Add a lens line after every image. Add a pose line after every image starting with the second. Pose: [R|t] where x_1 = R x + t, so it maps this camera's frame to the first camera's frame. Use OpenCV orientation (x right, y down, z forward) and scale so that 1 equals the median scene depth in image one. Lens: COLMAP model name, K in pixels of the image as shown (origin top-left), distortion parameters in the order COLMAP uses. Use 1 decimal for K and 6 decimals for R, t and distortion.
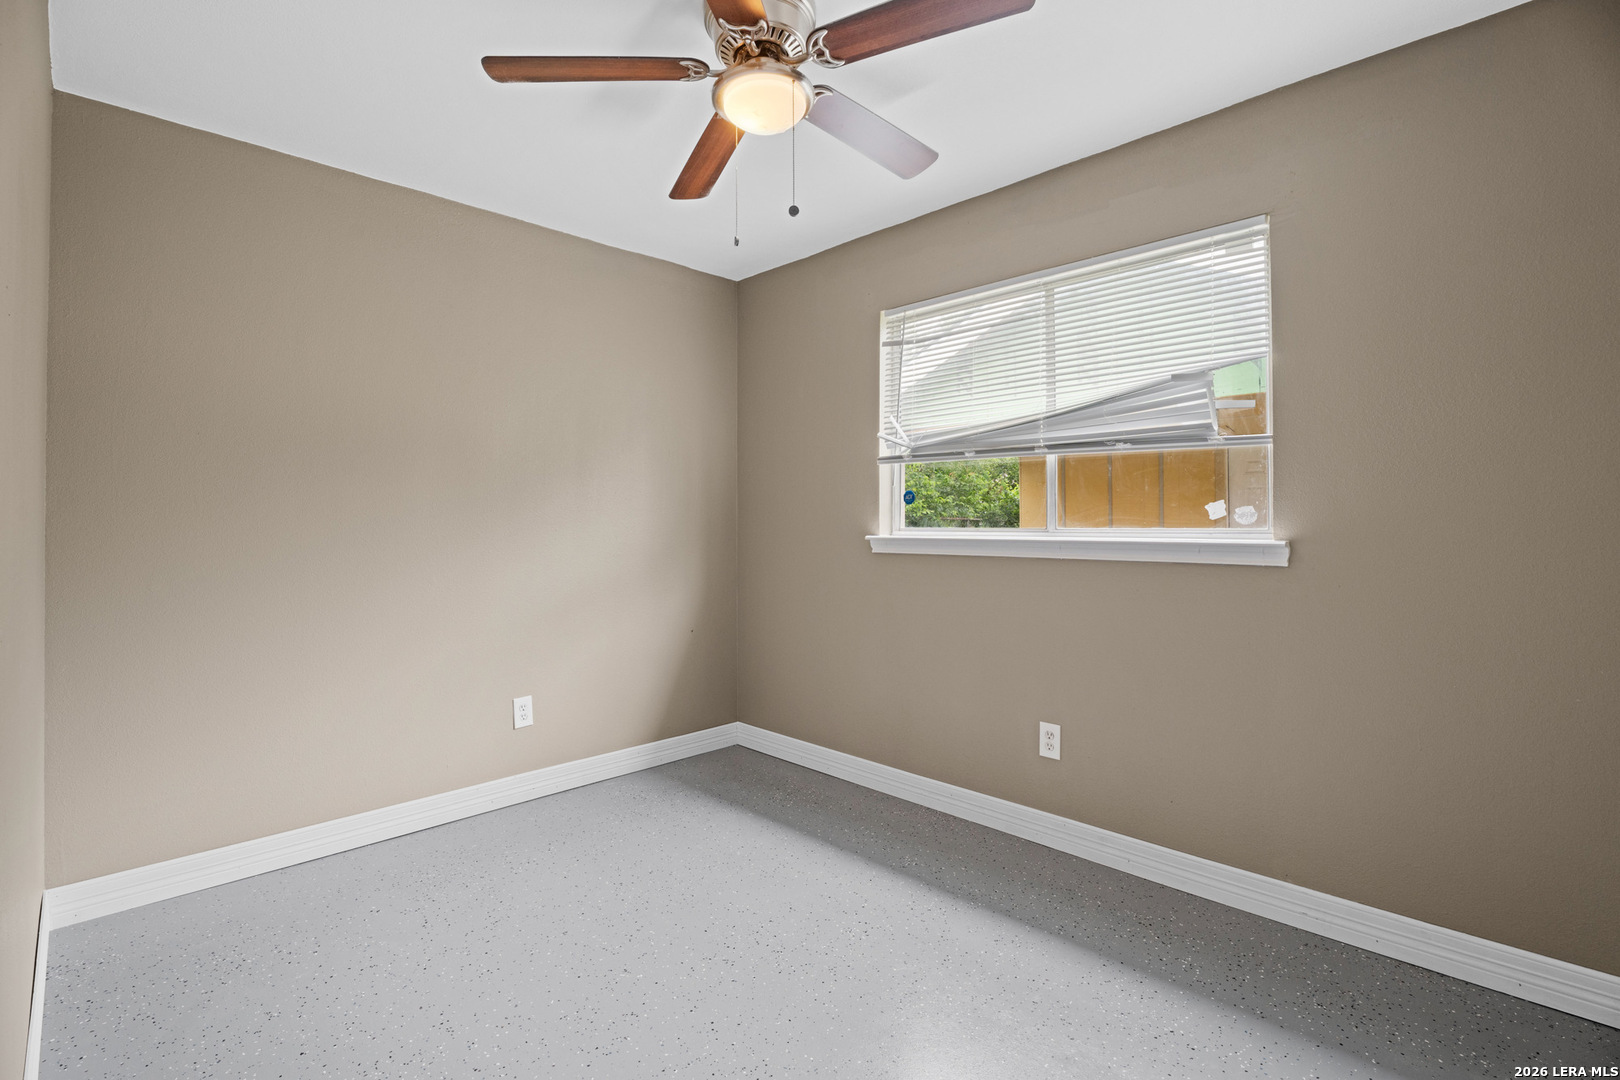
lens RADIAL K [[737.9, 0, 815.0], [0, 737.9, 528.7], [0, 0, 1]] dist [-0.001690, -0.000051]
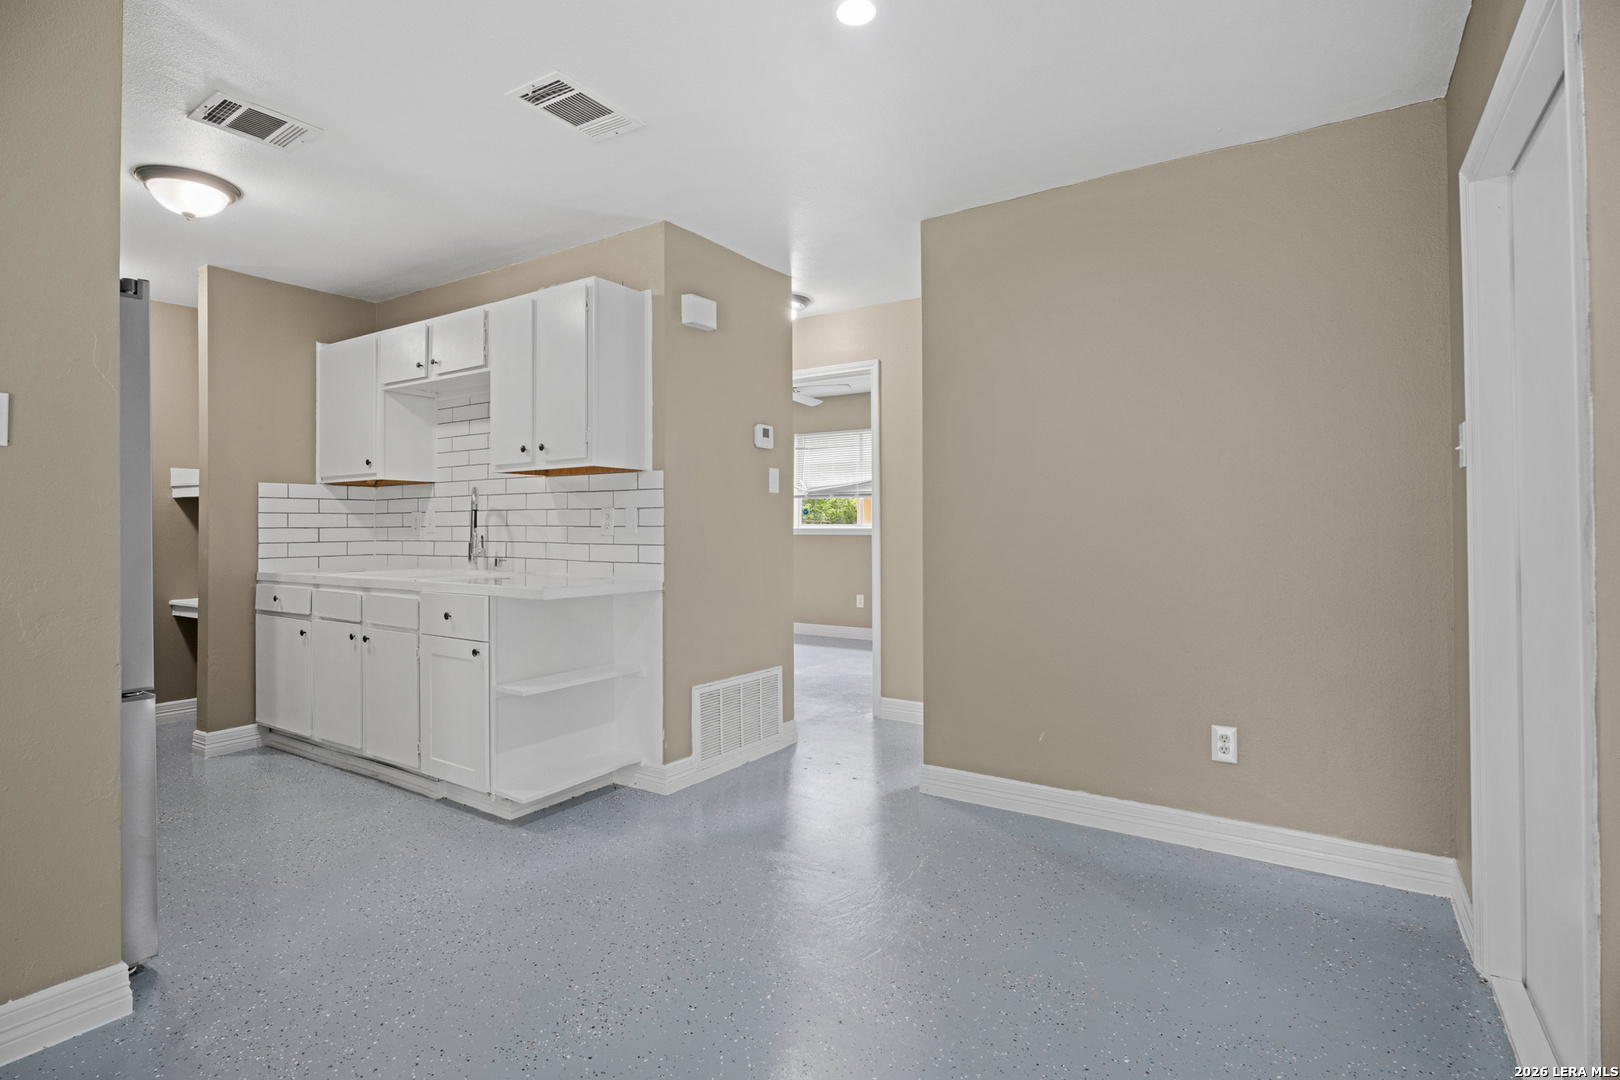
lens RADIAL K [[792.6, 0, 814.8], [0, 792.6, 523.5], [0, 0, 1]] dist [-0.003764, 0.000036]
pose [[0.978348, 0.003518, 0.206935, -0.374518], [-0.001703, 0.999958, -0.008950, 0.016941], [-0.206958, 0.008404, 0.978314, -1.512984]]
